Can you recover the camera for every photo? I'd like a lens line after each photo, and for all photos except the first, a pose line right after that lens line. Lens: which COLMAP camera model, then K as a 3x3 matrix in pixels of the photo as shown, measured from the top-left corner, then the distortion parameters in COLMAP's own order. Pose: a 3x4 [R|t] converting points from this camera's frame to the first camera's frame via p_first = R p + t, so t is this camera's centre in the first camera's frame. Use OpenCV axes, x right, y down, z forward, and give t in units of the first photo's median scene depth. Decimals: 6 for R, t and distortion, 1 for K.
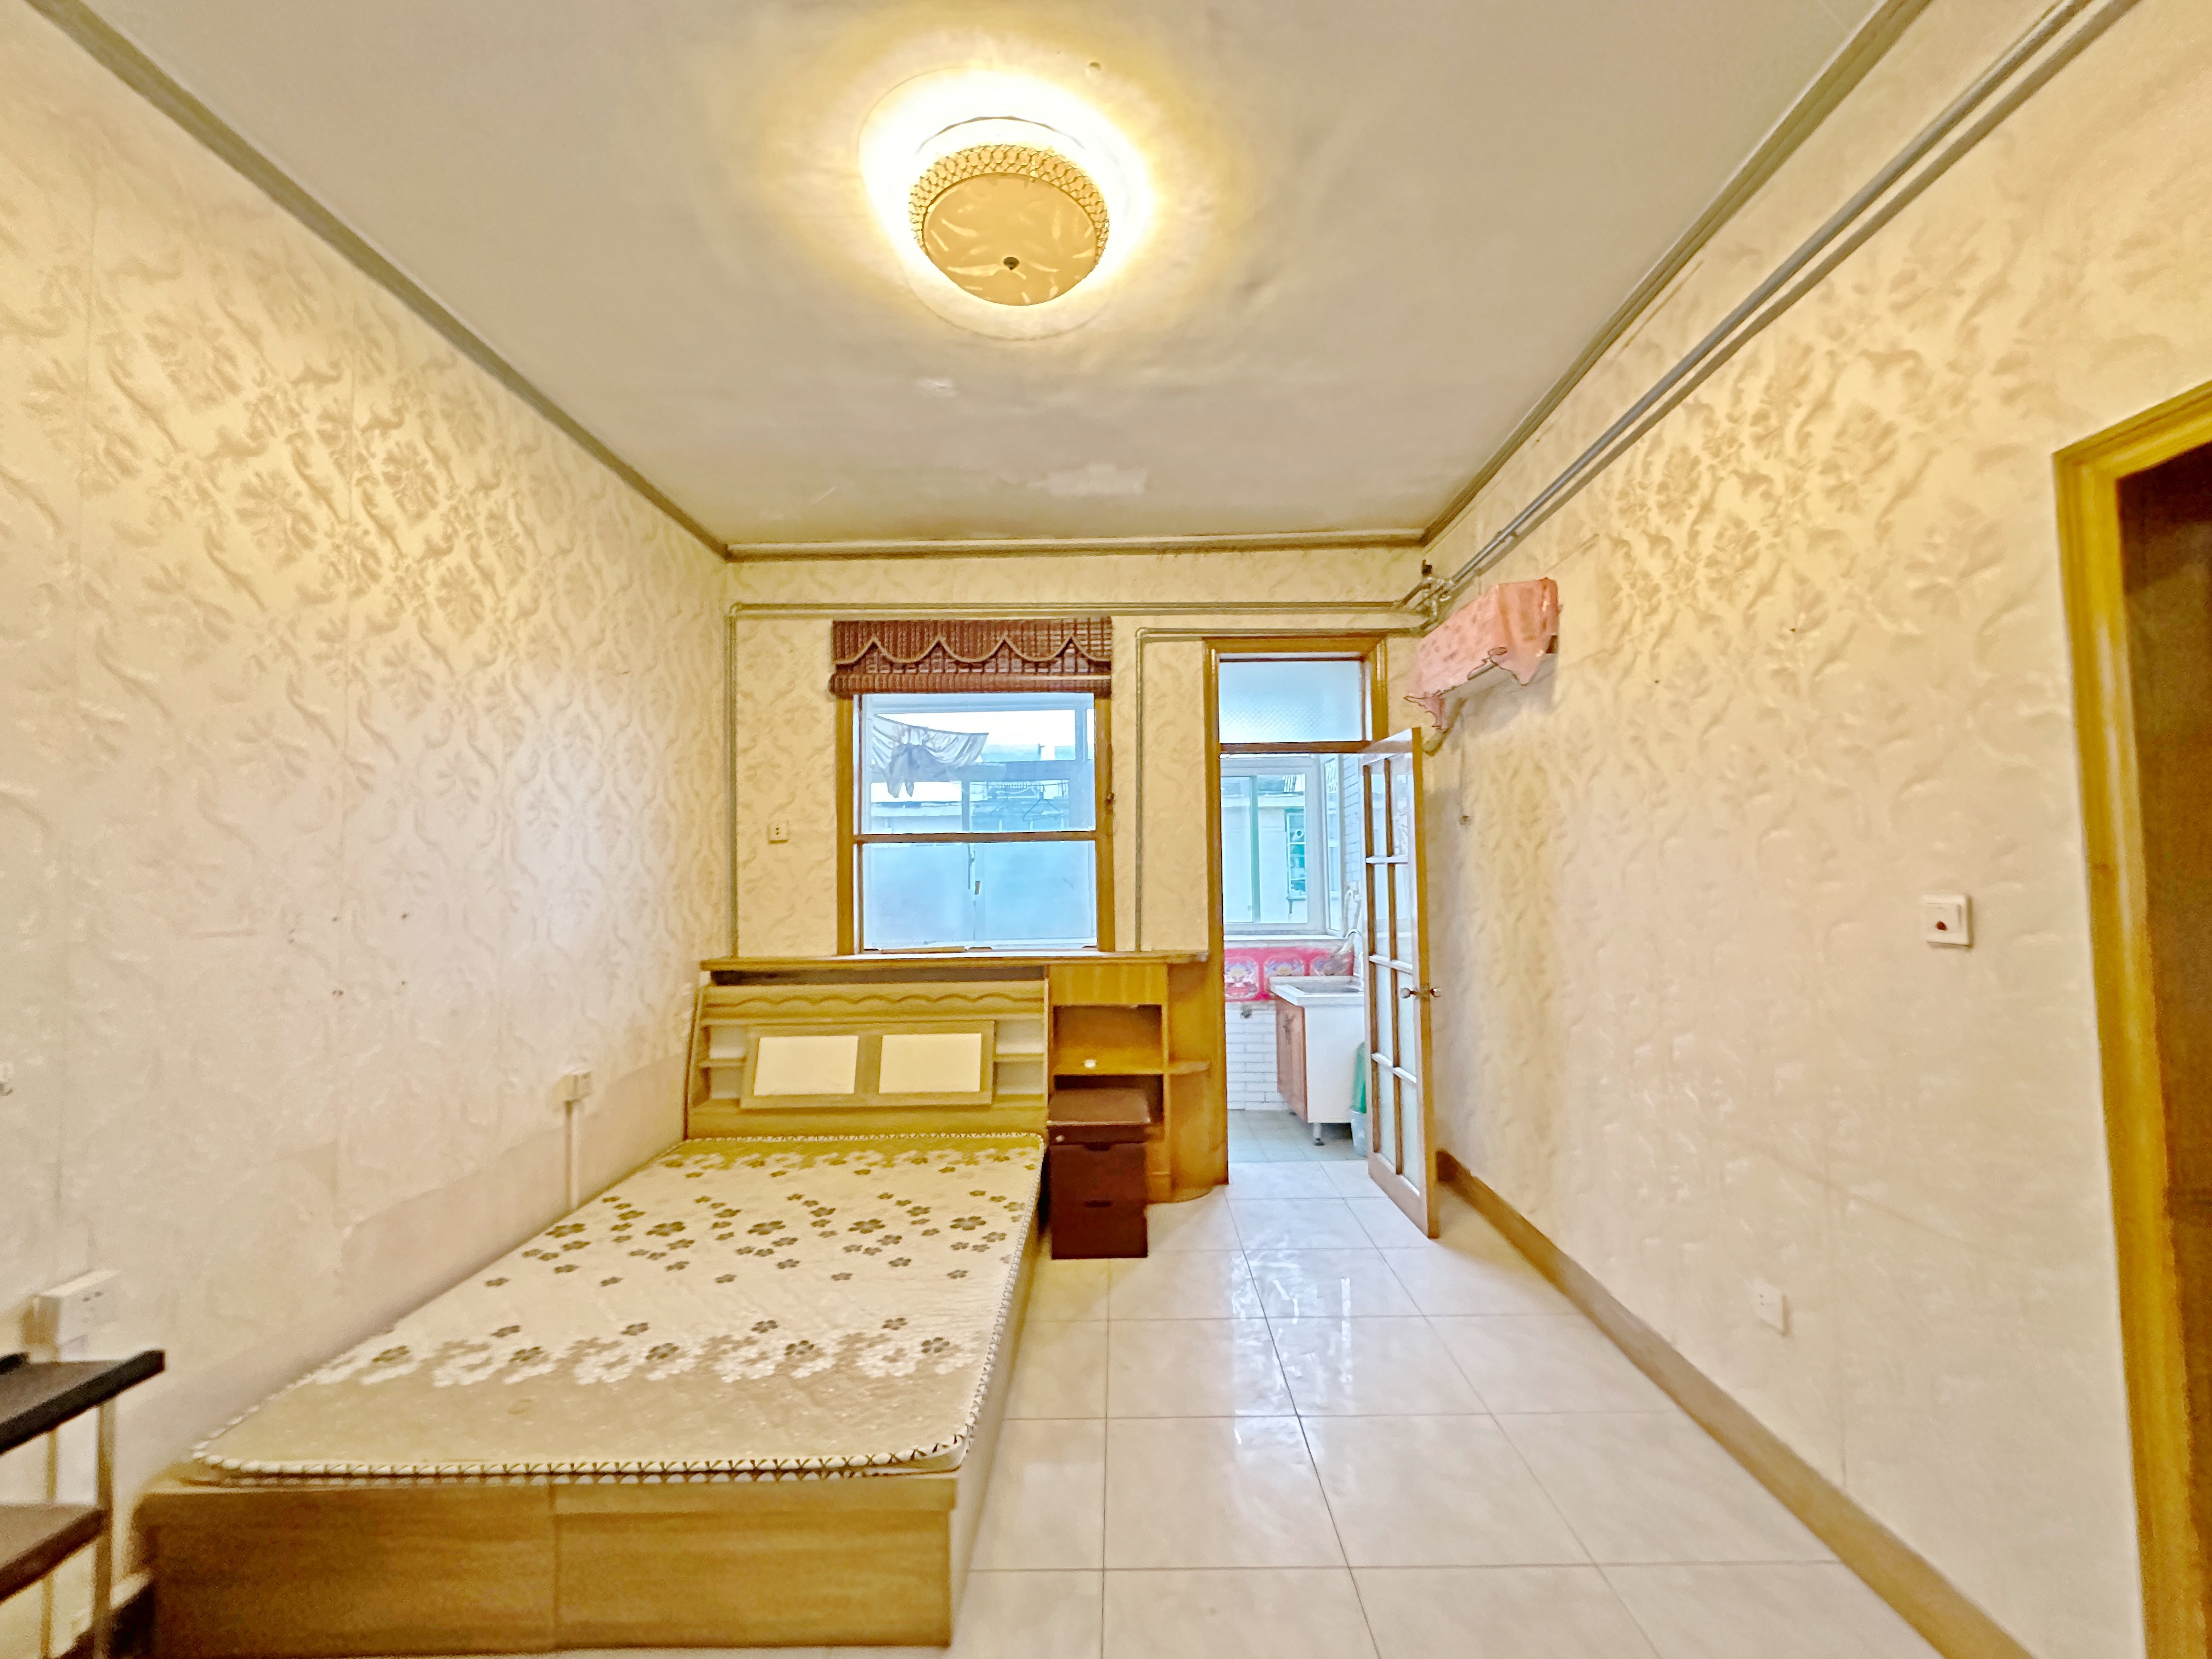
lens RADIAL K [[882.3, 0, 1111.8], [0, 882.3, 831.8], [0, 0, 1]] dist [-0.002995, -0.000119]
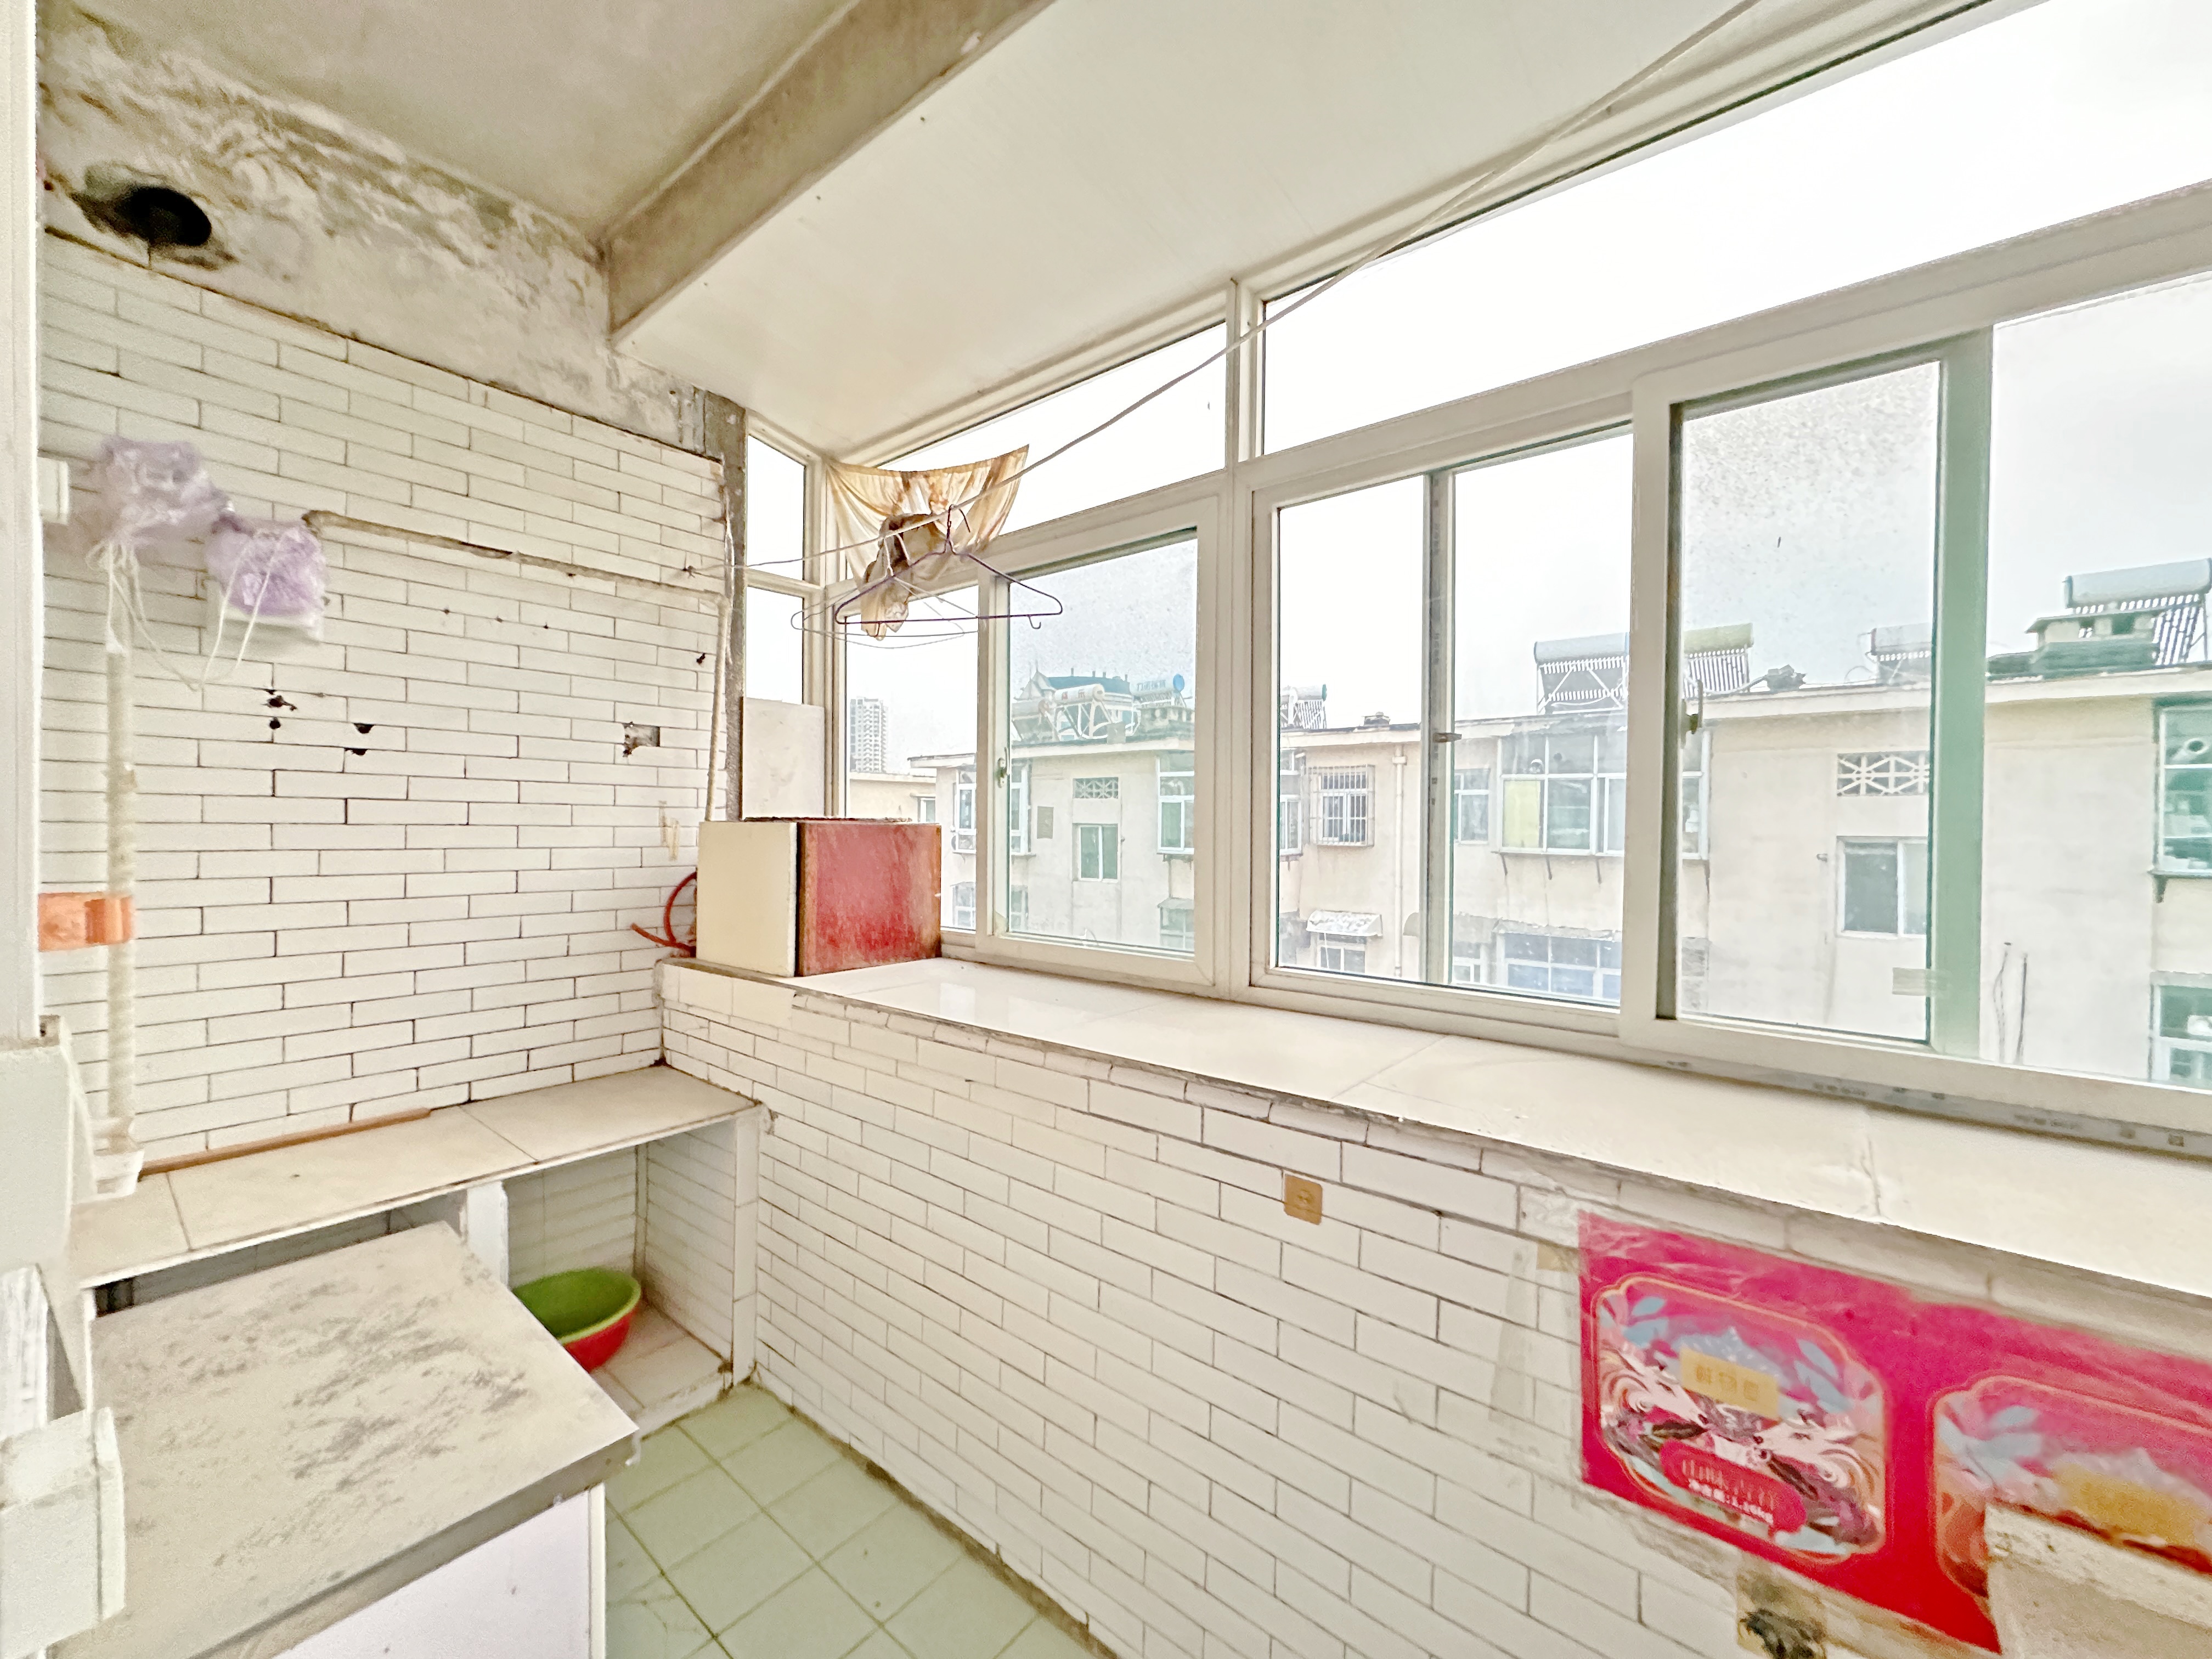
lens RADIAL K [[882.3, 0, 1107.5], [0, 882.3, 830.9], [0, 0, 1]] dist [-0.002995, -0.000119]
pose [[0.780853, 0.024582, -0.624231, 0.153307], [0.013845, 0.998299, 0.056631, 0.043734], [0.624562, -0.052864, 0.779184, 0.800179]]
